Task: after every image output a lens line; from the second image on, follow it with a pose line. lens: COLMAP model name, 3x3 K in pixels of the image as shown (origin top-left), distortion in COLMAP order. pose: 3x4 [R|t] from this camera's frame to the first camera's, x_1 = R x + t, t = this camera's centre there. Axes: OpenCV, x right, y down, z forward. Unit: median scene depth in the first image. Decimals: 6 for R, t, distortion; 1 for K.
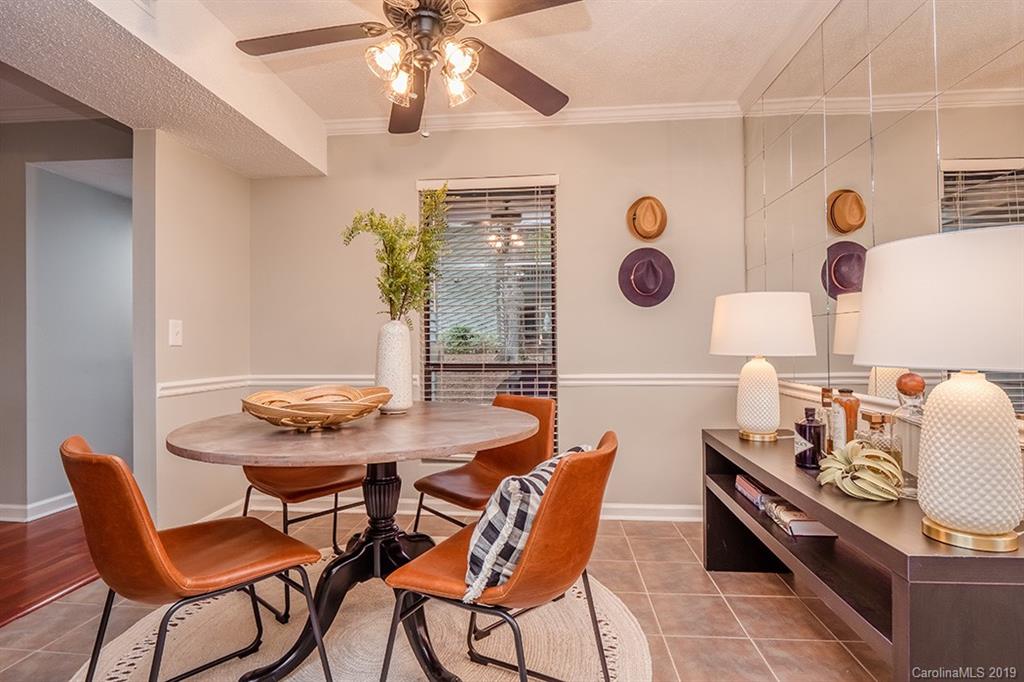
lens RADIAL K [[498.3, 0, 512.0], [0, 498.3, 341.0], [0, 0, 1]] dist [-0.011478, -0.000372]
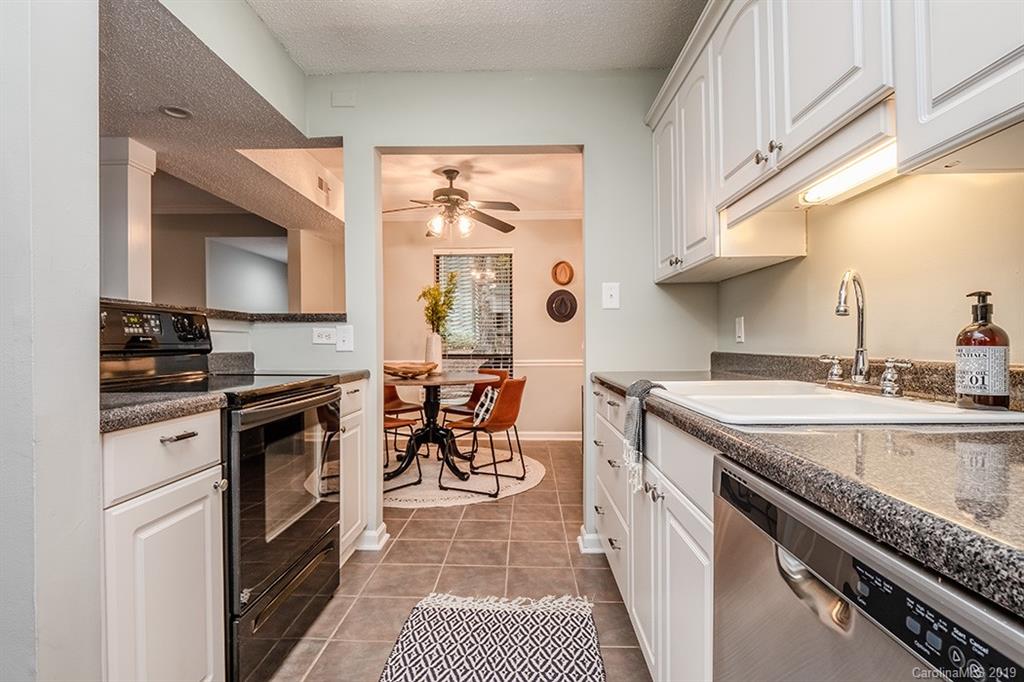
lens RADIAL K [[498.3, 0, 512.0], [0, 498.3, 341.0], [0, 0, 1]] dist [-0.011478, -0.000372]
pose [[0.998591, 0.001340, 0.053055, -0.011252], [-0.001623, 0.999985, 0.005302, -0.015396], [-0.053047, -0.005380, 0.998578, -1.123304]]
